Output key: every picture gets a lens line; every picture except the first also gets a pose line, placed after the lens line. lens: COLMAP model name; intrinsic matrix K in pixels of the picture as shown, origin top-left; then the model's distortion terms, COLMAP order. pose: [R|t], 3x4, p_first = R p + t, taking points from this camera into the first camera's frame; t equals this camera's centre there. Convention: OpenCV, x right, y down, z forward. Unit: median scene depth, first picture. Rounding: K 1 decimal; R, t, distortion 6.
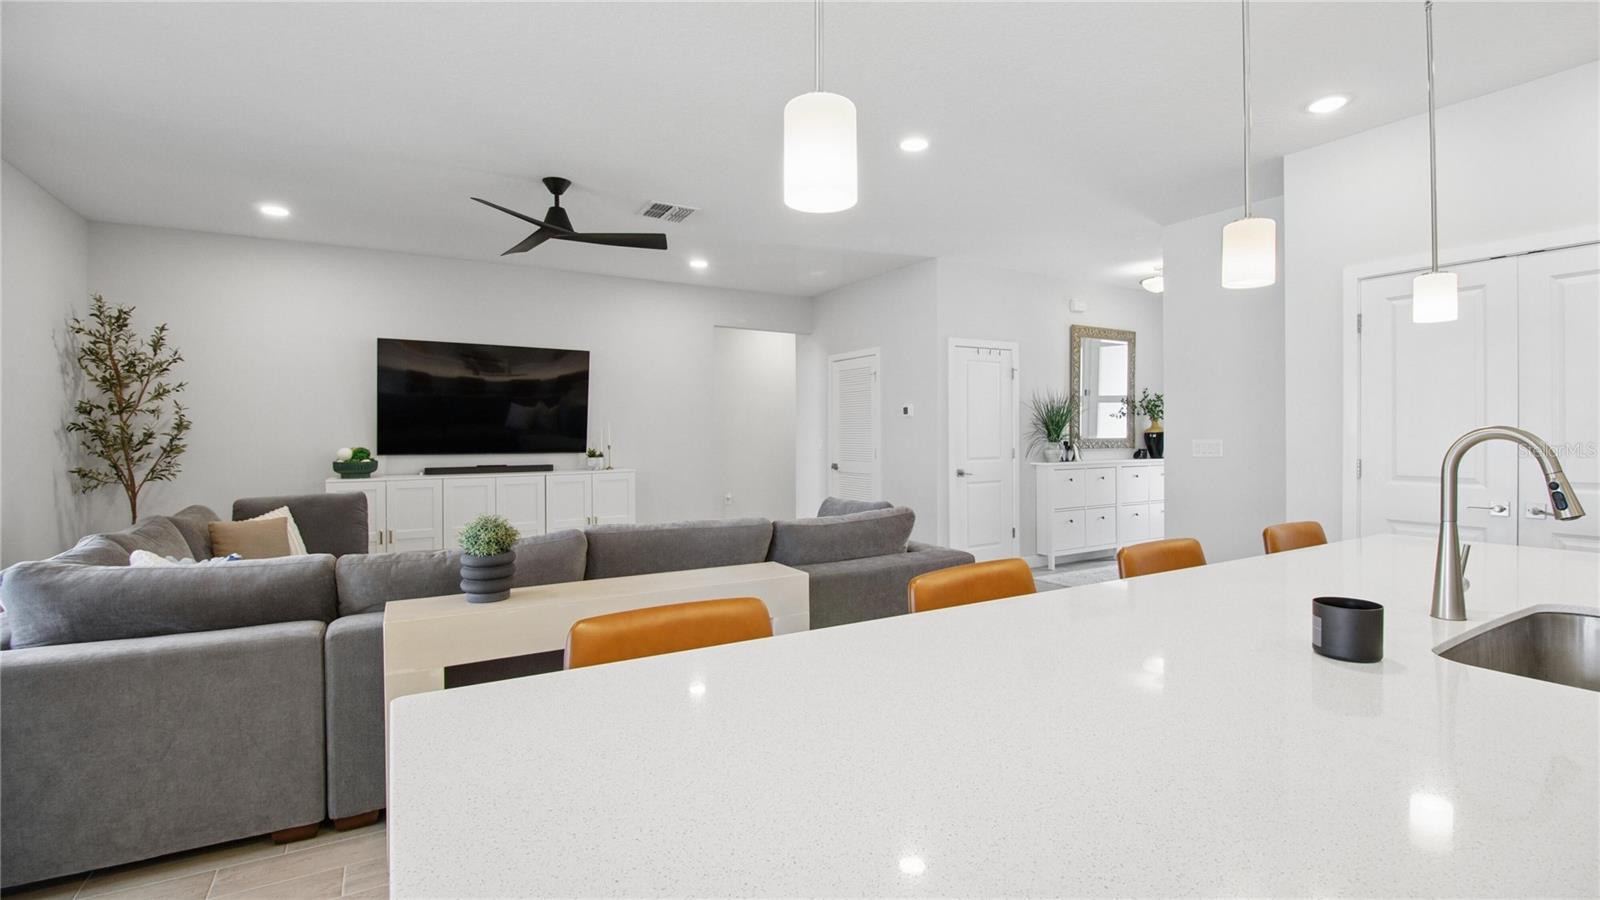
lens RADIAL K [[724.7, 0, 820.8], [0, 724.7, 436.9], [0, 0, 1]] dist [0.000169, -0.013253]
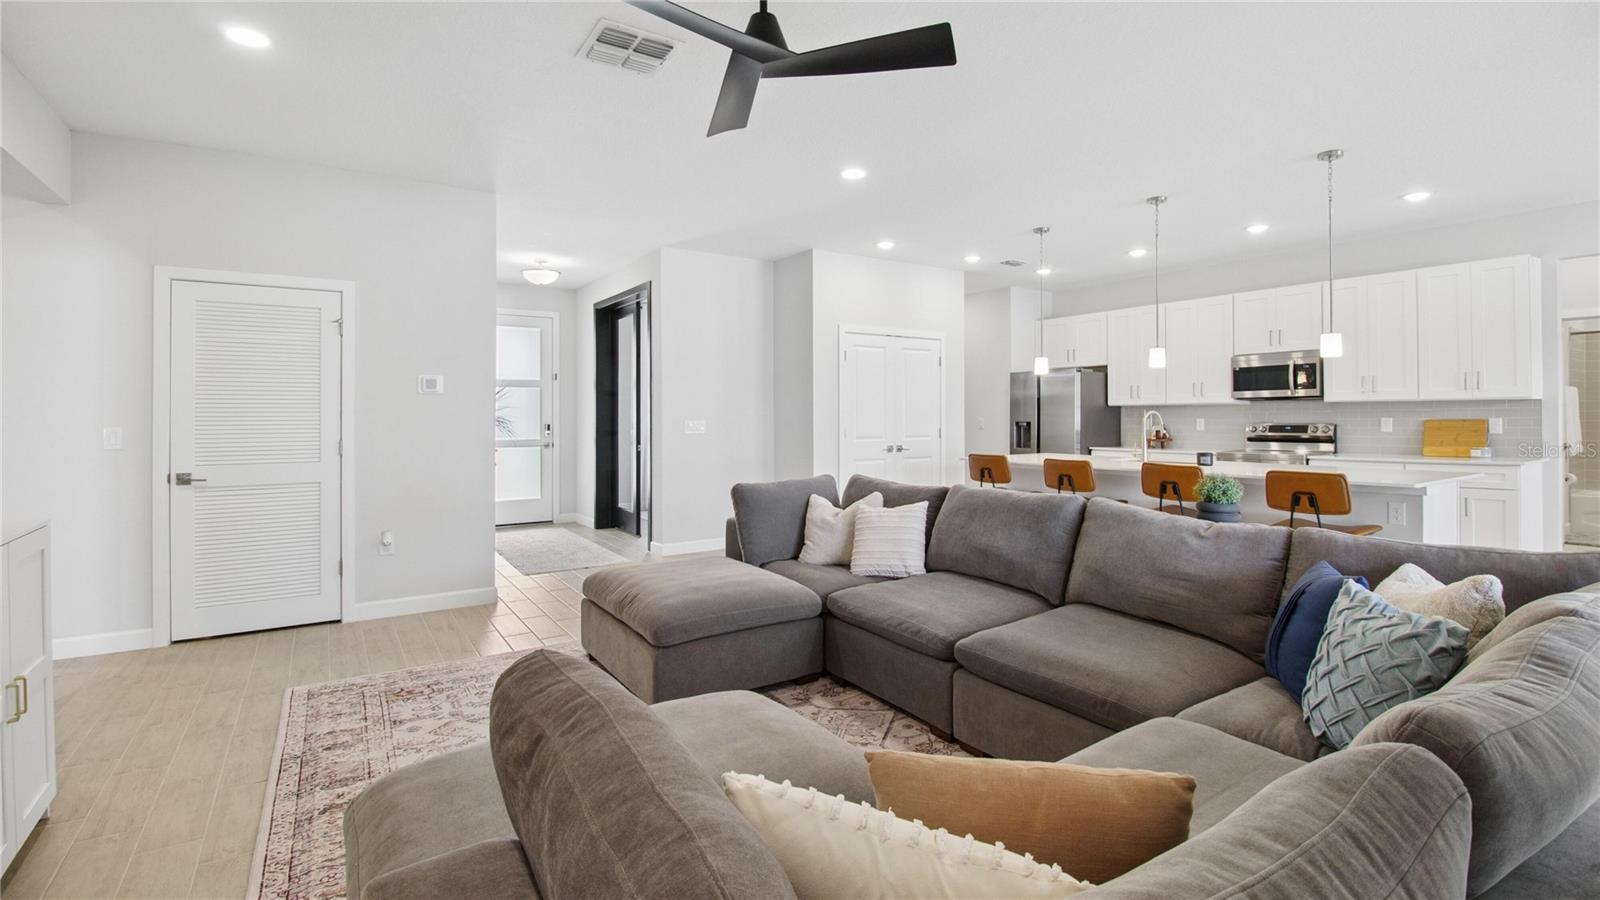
lens RADIAL K [[724.7, 0, 820.8], [0, 724.7, 436.9], [0, 0, 1]] dist [0.000169, -0.013253]
pose [[-0.065113, -0.023206, 0.997608, -0.541699], [0.011210, 0.999649, 0.023985, 0.002512], [-0.997815, 0.012745, -0.064830, 0.579178]]
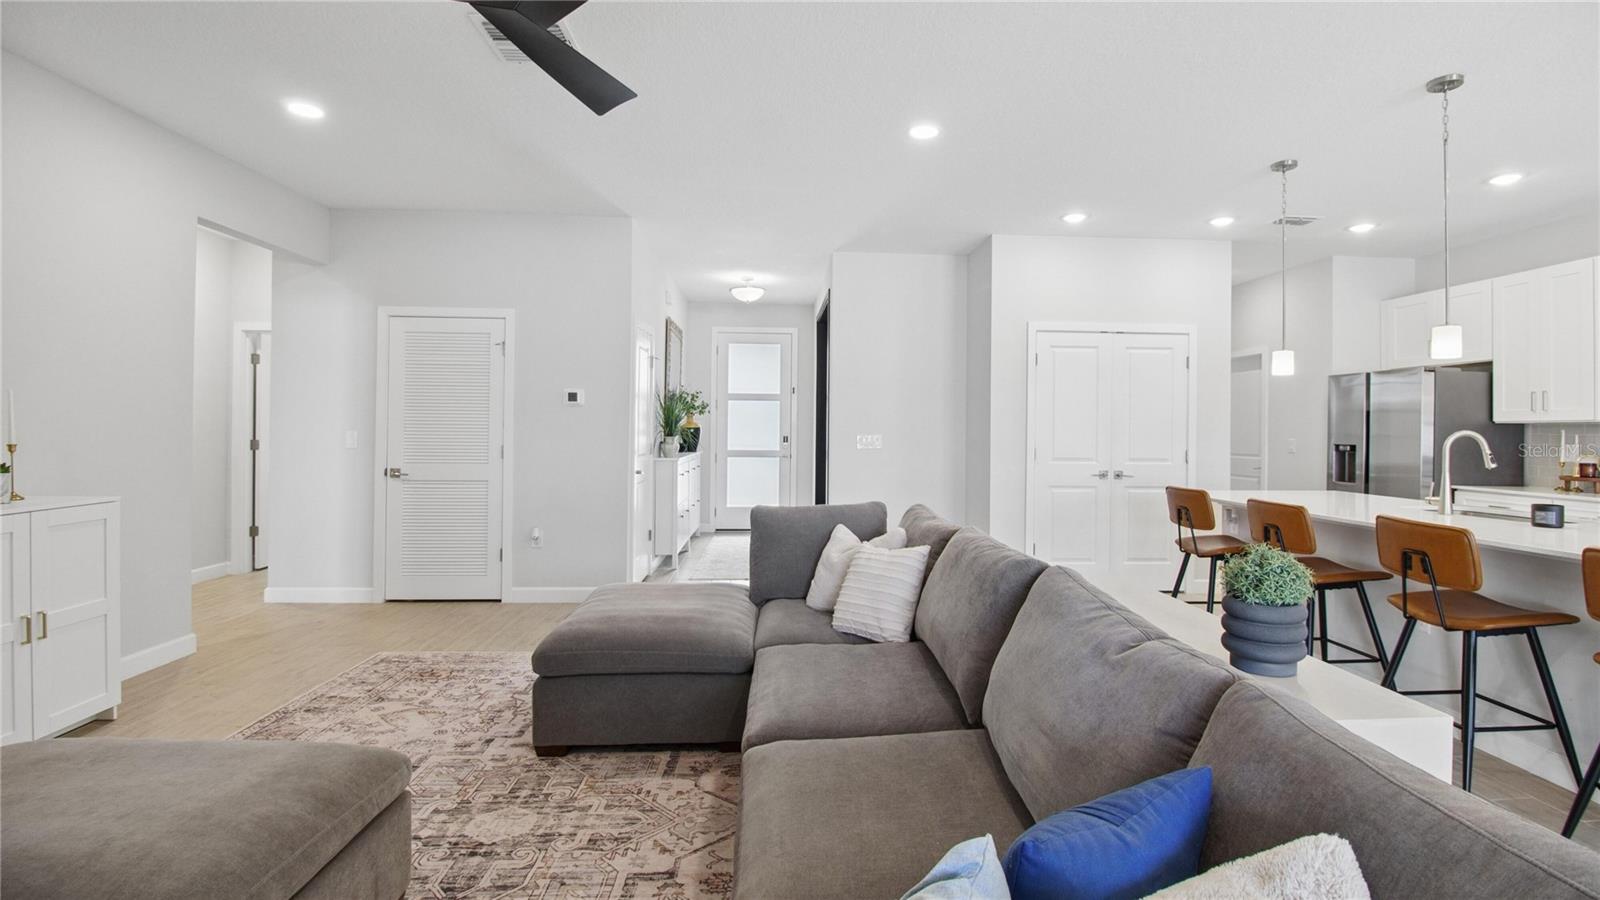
lens RADIAL K [[724.7, 0, 820.8], [0, 724.7, 436.9], [0, 0, 1]] dist [0.000169, -0.013253]
pose [[0.451297, 0.001074, 0.892373, -0.406000], [-0.007196, 0.999971, 0.002436, 0.003092], [-0.892345, -0.007521, 0.451292, 0.350432]]
